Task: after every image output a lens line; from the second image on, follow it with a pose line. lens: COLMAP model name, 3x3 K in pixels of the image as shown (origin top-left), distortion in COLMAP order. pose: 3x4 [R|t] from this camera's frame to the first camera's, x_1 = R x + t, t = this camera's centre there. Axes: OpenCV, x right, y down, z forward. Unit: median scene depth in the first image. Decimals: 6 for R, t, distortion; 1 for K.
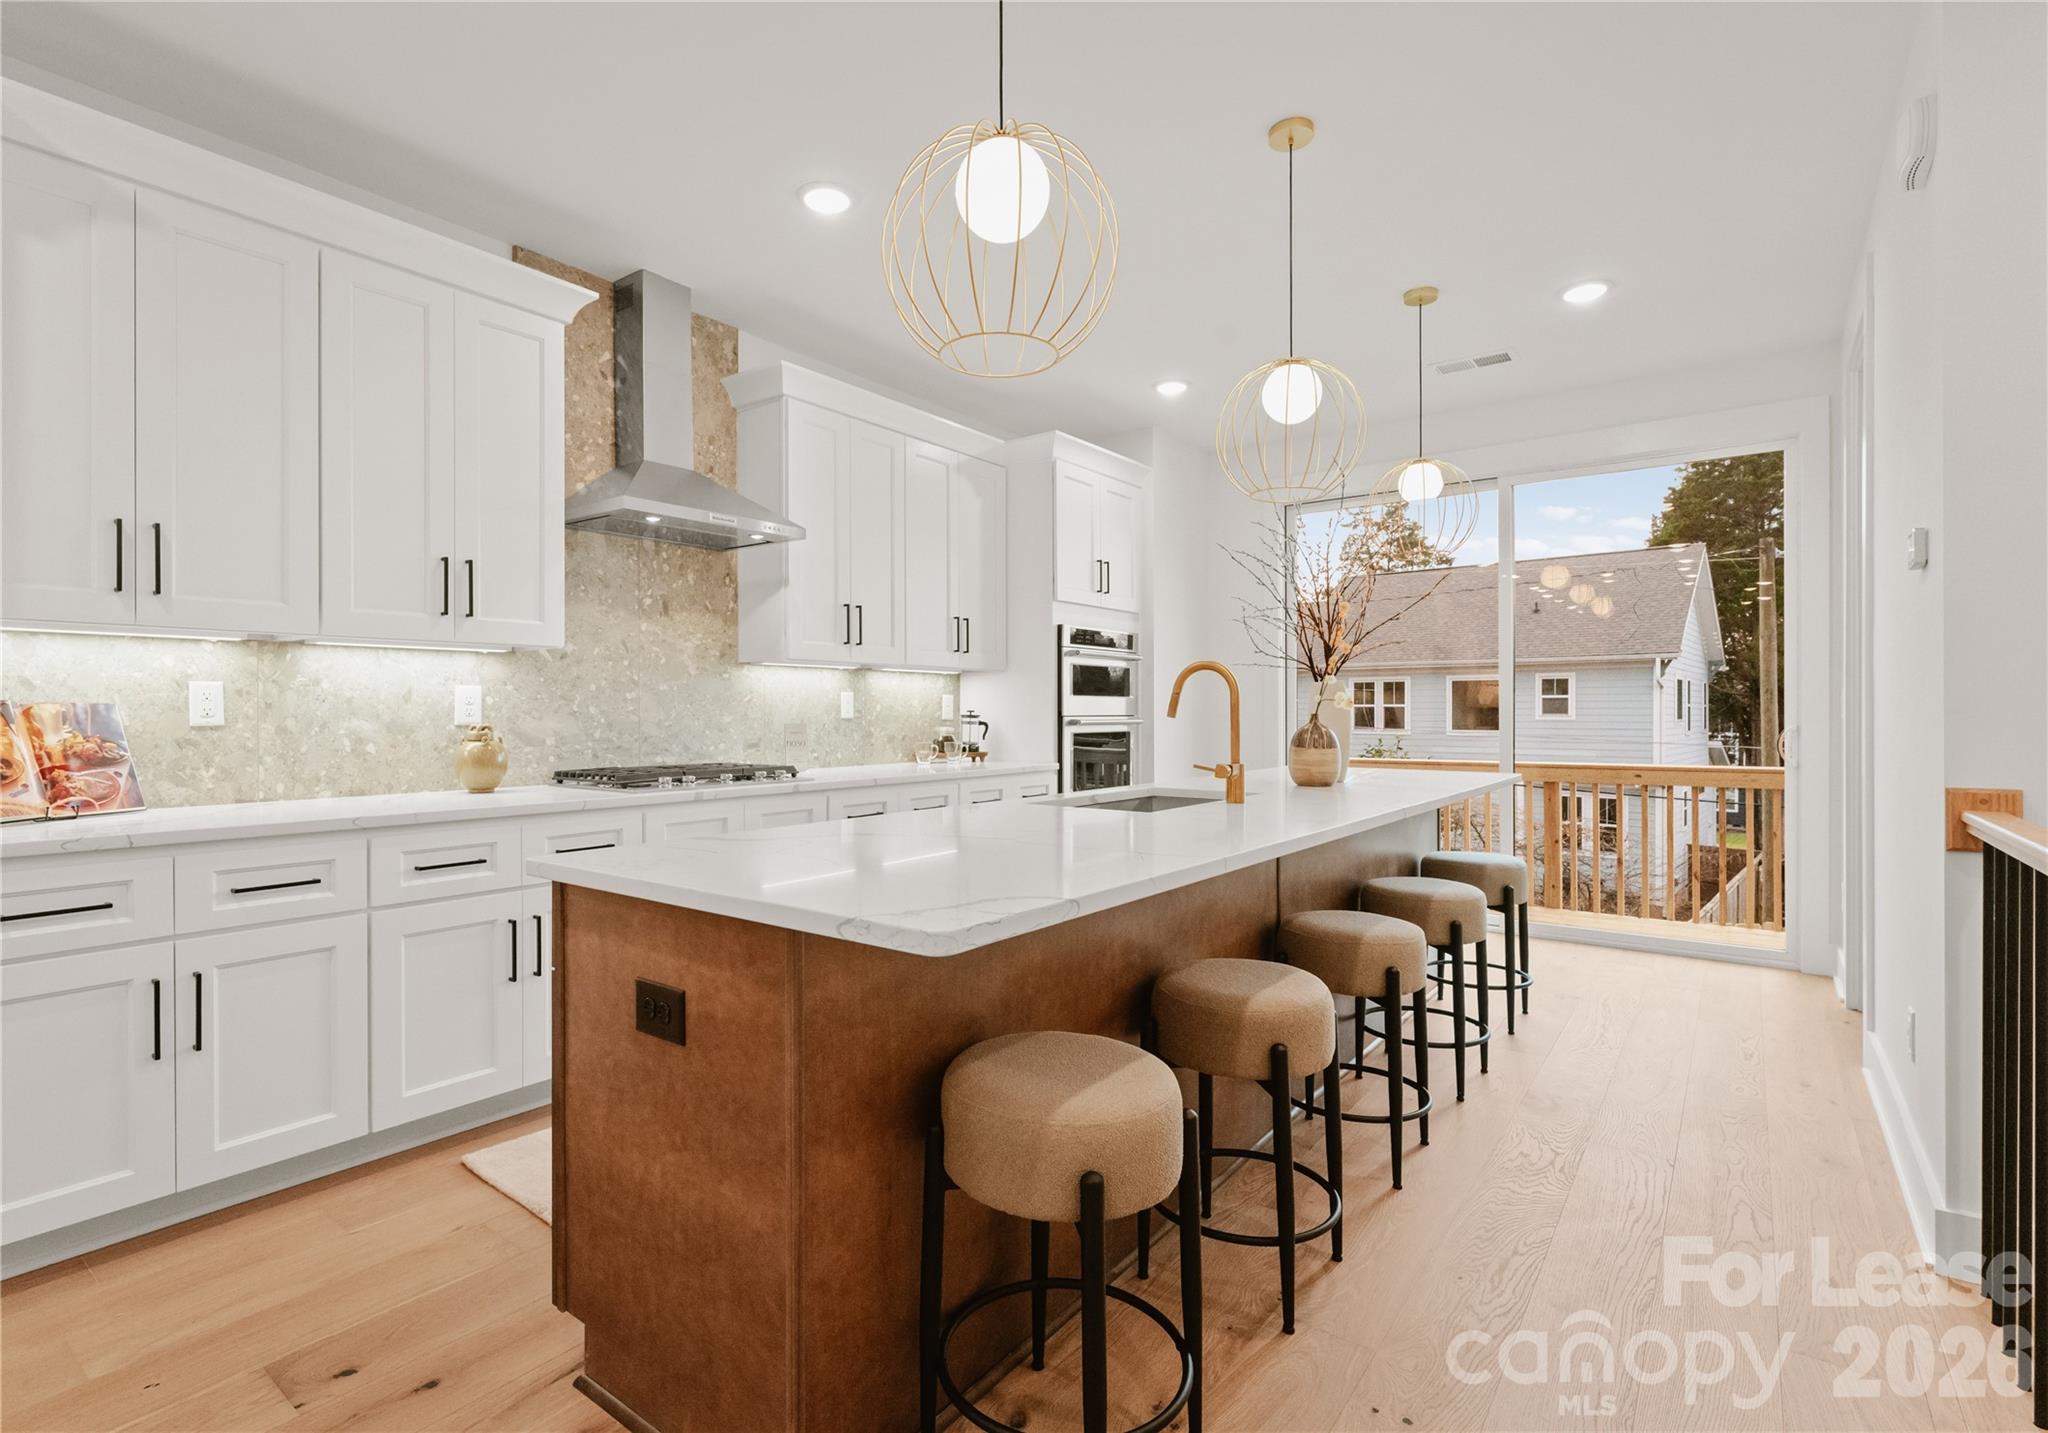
lens RADIAL K [[913.4, 0, 1033.8], [0, 913.4, 715.6], [0, 0, 1]] dist [-0.003024, 0.000481]
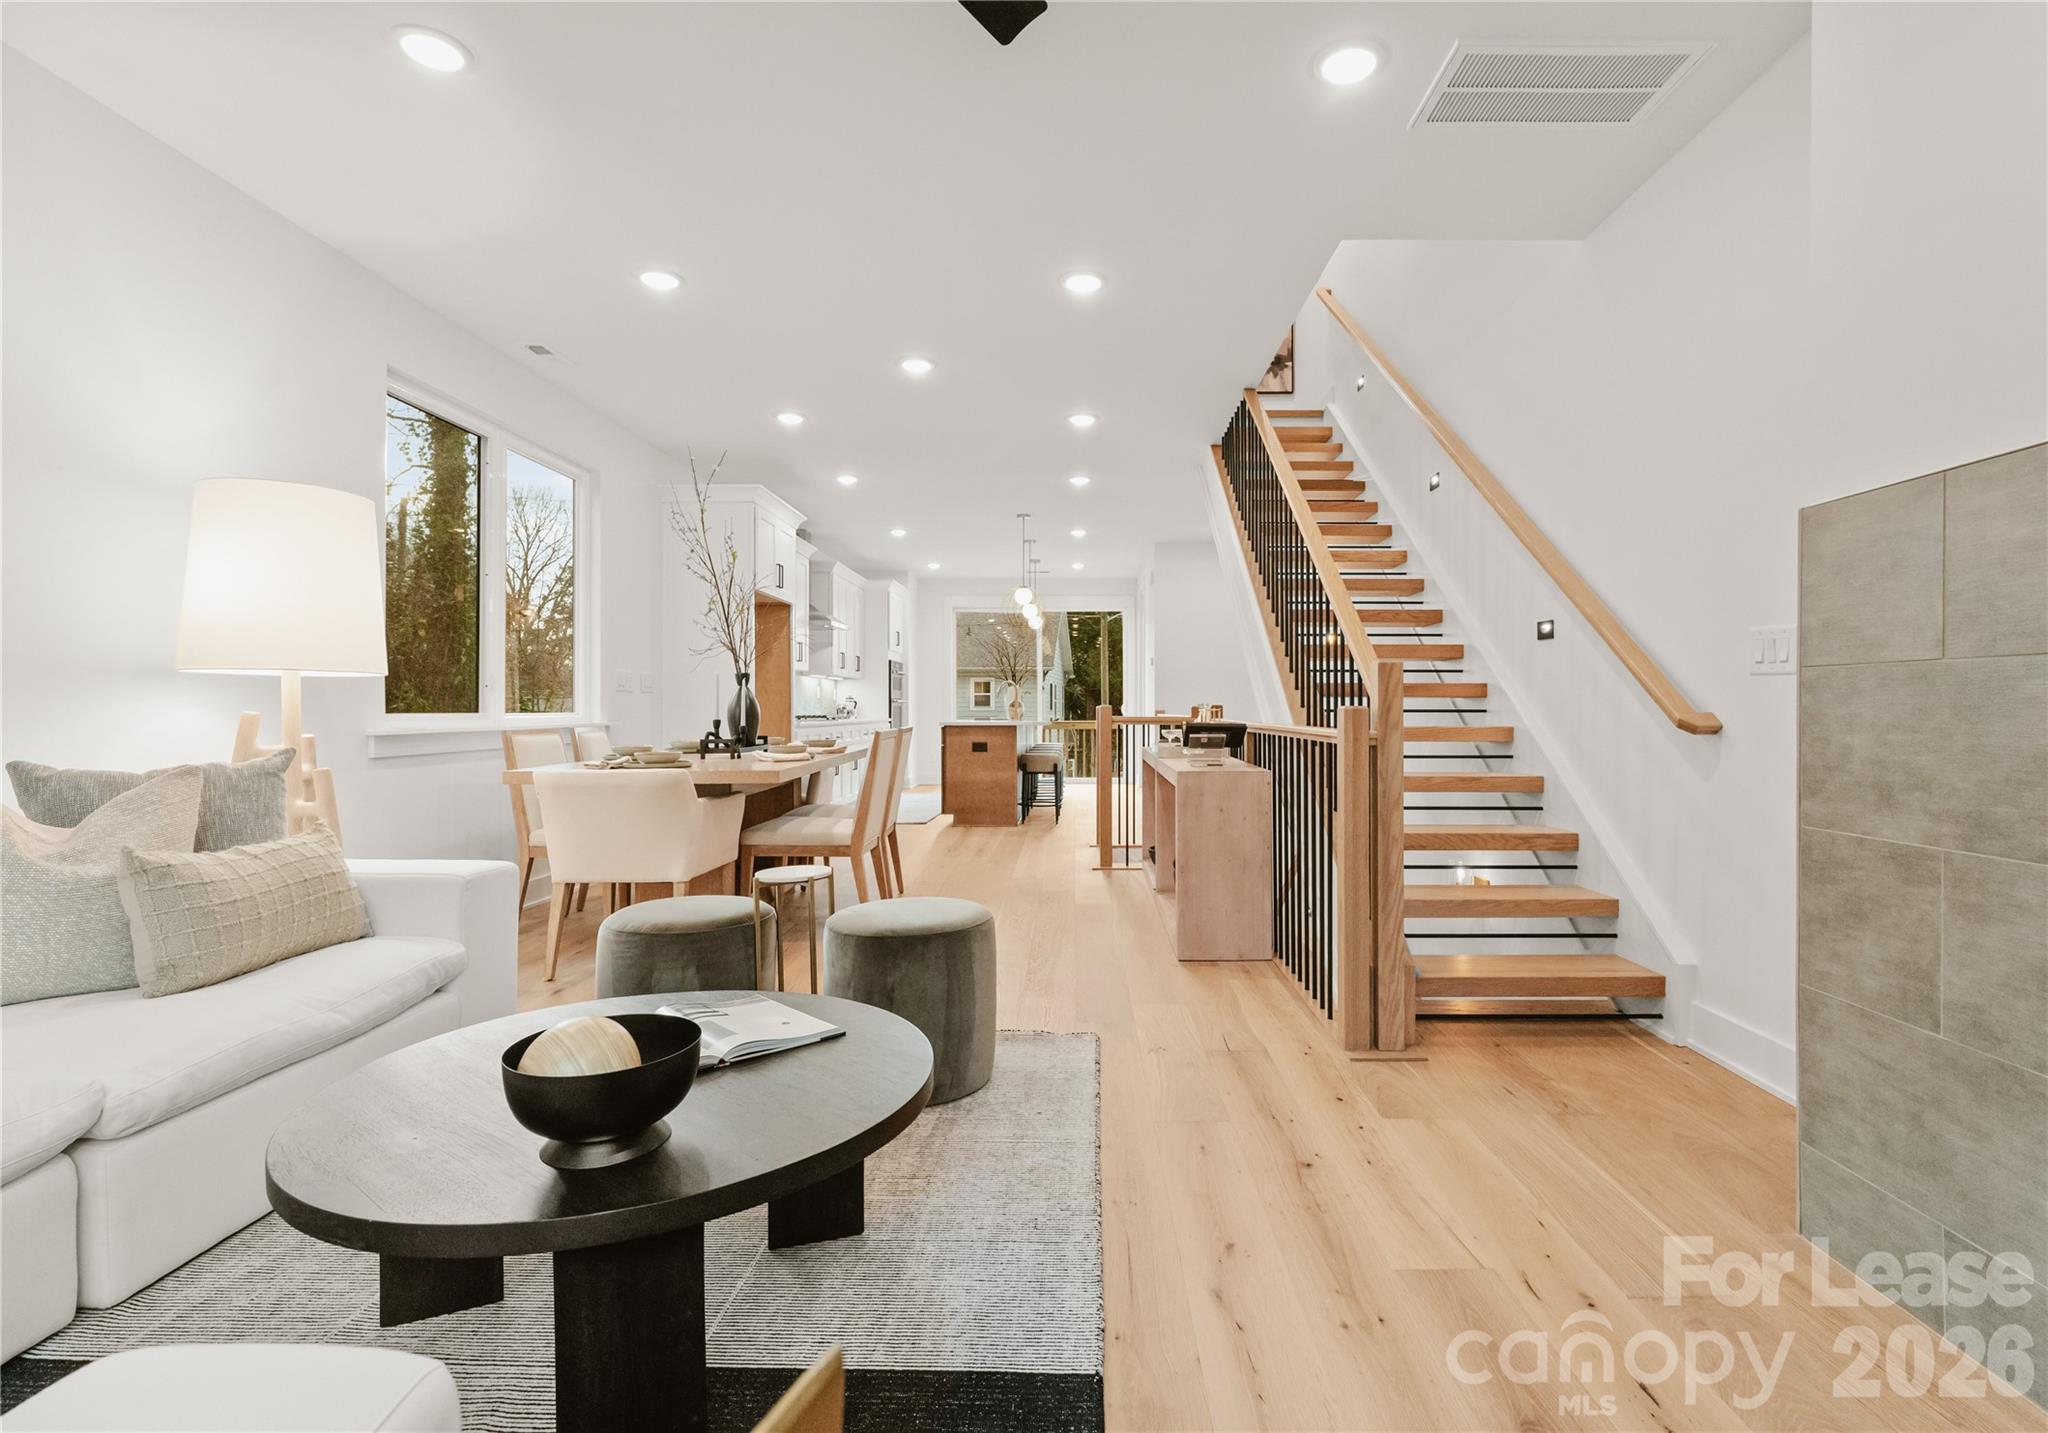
lens RADIAL K [[970.6, 0, 1064.1], [0, 970.6, 714.6], [0, 0, 1]] dist [-0.006026, -0.000530]
pose [[0.793621, 0.007034, 0.608372, -1.227397], [-0.010049, 0.999948, 0.001546, 0.036599], [-0.608330, -0.007341, 0.793650, -1.371042]]
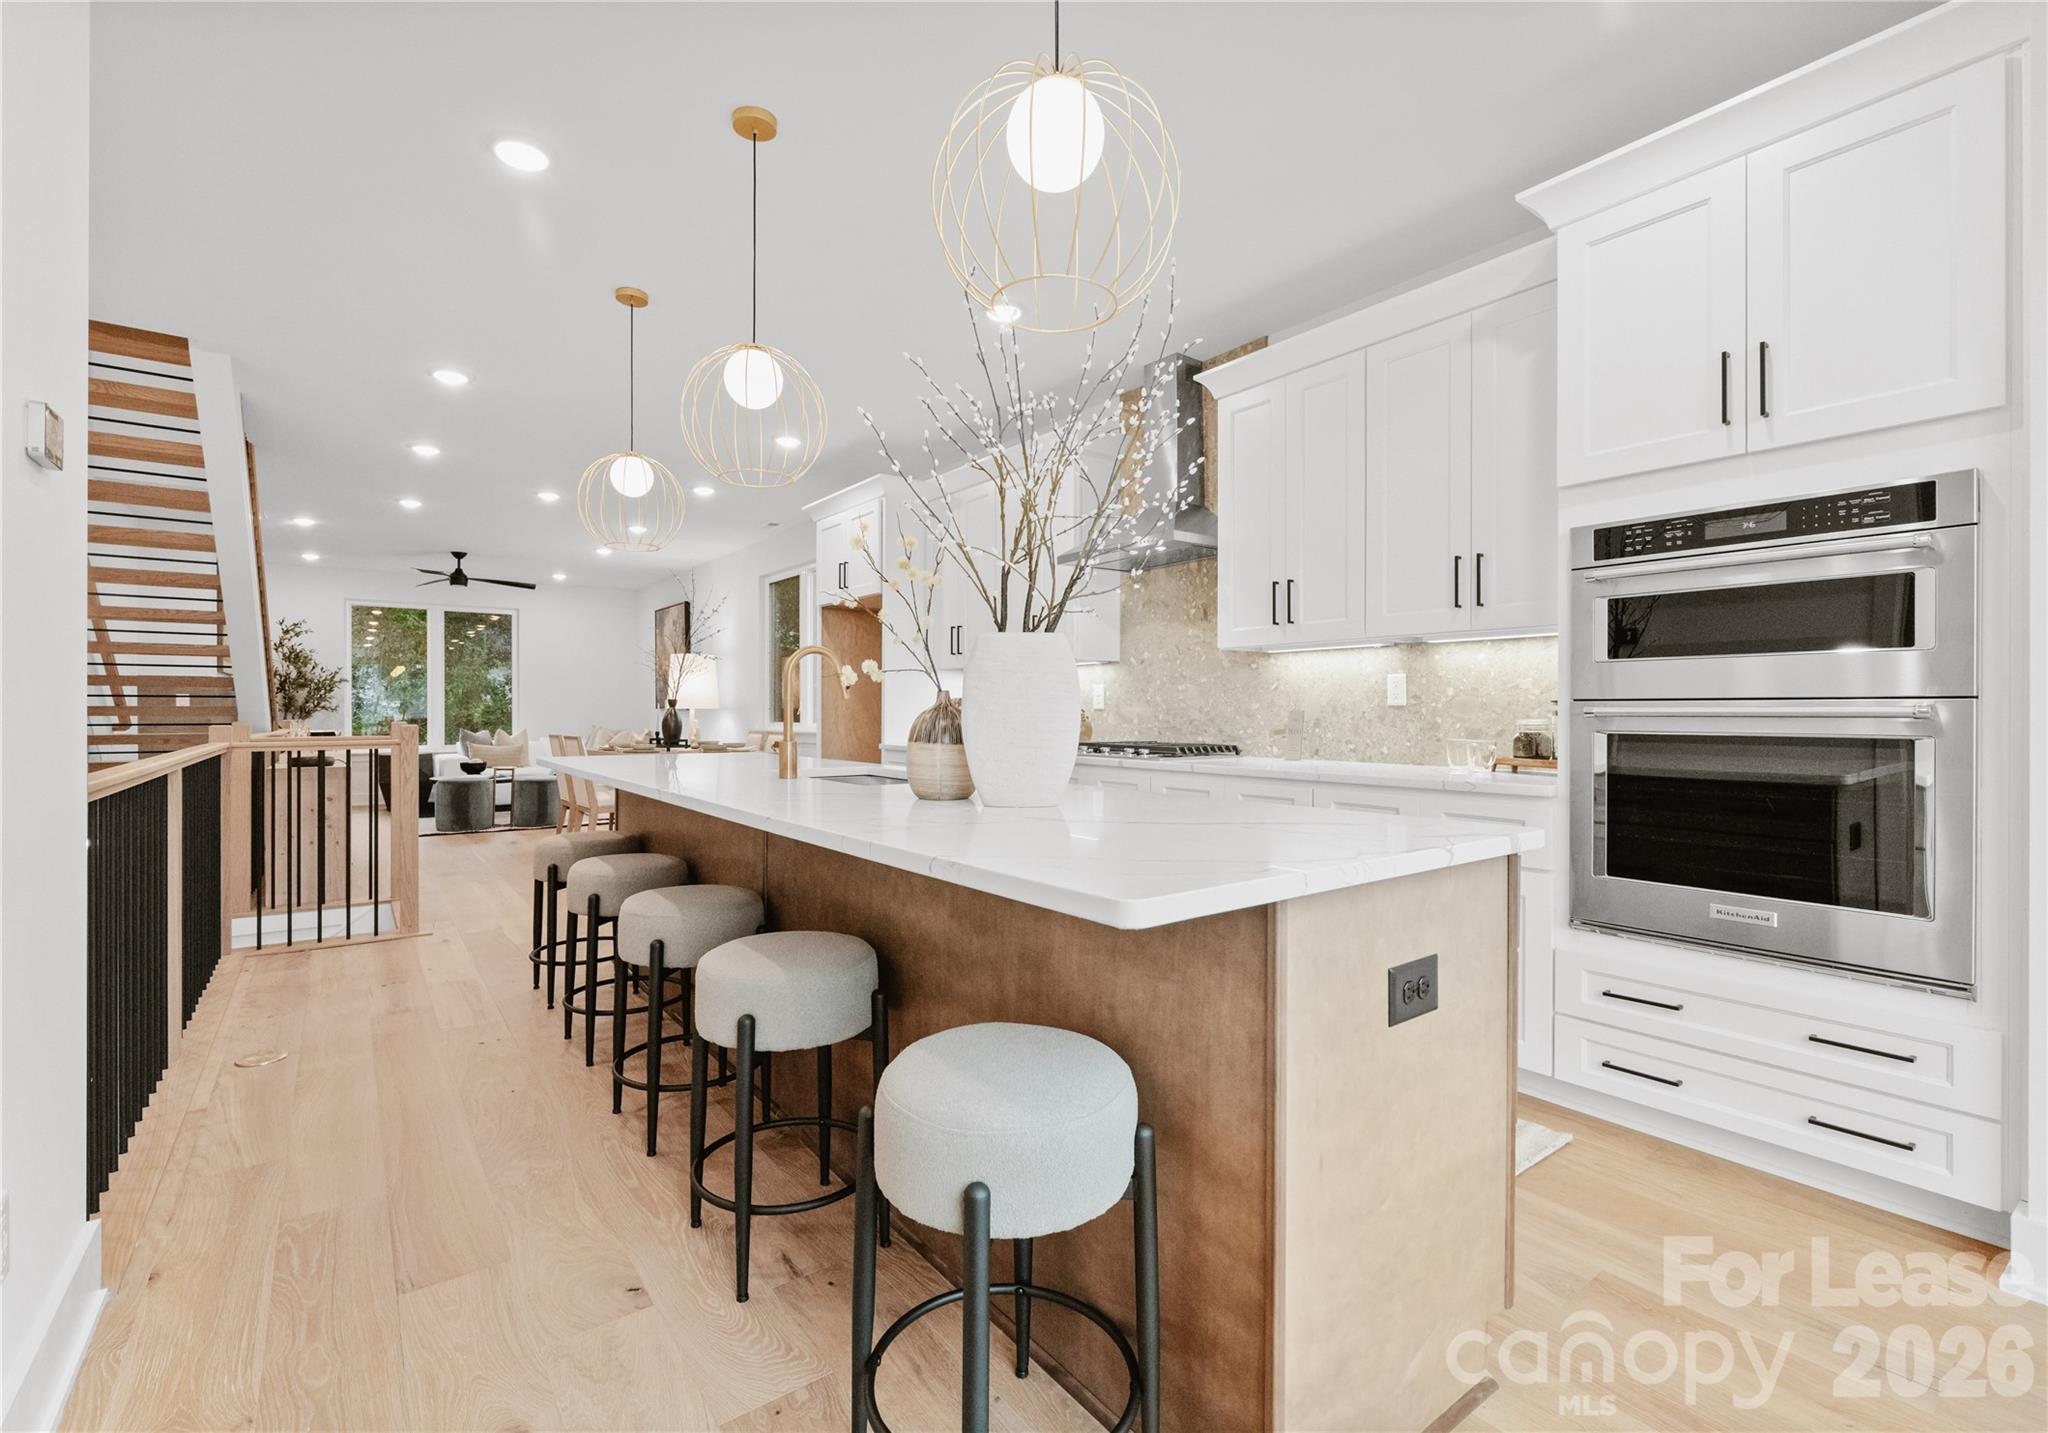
lens RADIAL K [[913.4, 0, 1021.7], [0, 913.4, 718.0], [0, 0, 1]] dist [-0.003024, 0.000481]
pose [[-0.262015, 0.008049, -0.965030, 0.686987], [-0.002932, 0.999954, 0.009136, 0.007803], [0.965059, 0.005223, -0.261980, 0.897605]]
